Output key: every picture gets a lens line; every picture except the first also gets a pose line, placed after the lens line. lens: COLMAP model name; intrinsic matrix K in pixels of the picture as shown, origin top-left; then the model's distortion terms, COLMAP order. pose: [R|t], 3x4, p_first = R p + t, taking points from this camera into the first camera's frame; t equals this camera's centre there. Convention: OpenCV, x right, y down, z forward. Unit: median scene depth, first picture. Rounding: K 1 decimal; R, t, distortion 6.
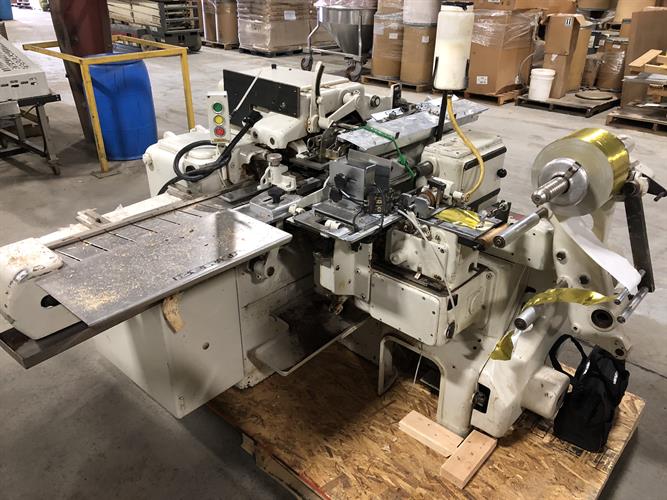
lens RADIAL K [[547.7, 0, 332.1], [0, 547.7, 250.2], [0, 0, 1]] dist [0.029560, -0.027149]
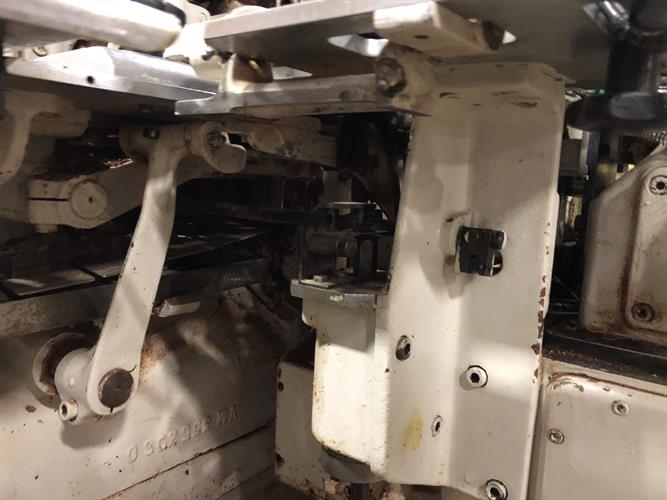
lens RADIAL K [[547.7, 0, 331.9], [0, 547.7, 253.4], [0, 0, 1]] dist [0.029560, -0.027149]
pose [[0.995770, 0.032104, 0.086087, -0.036149], [-0.002103, 0.944685, -0.327974, 0.064209], [-0.091854, 0.326405, 0.940756, 0.738939]]
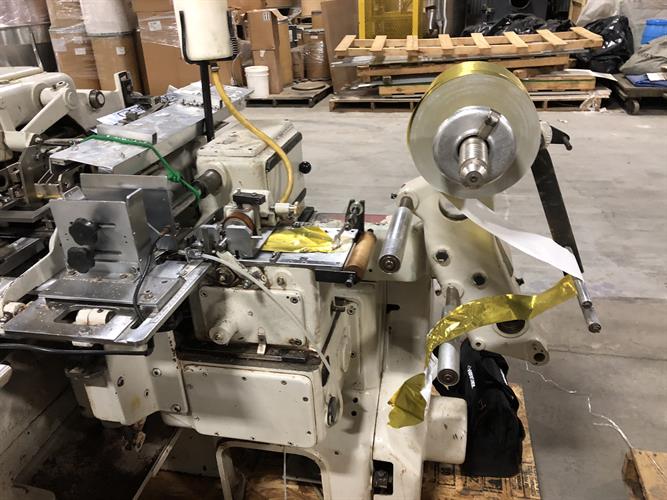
lens RADIAL K [[547.7, 0, 337.2], [0, 547.7, 249.1], [0, 0, 1]] dist [0.029560, -0.027149]
pose [[0.859602, -0.265040, 0.436850, -0.008999], [0.277731, 0.959987, 0.035931, -0.053725], [-0.428893, 0.090440, 0.898817, 0.362738]]
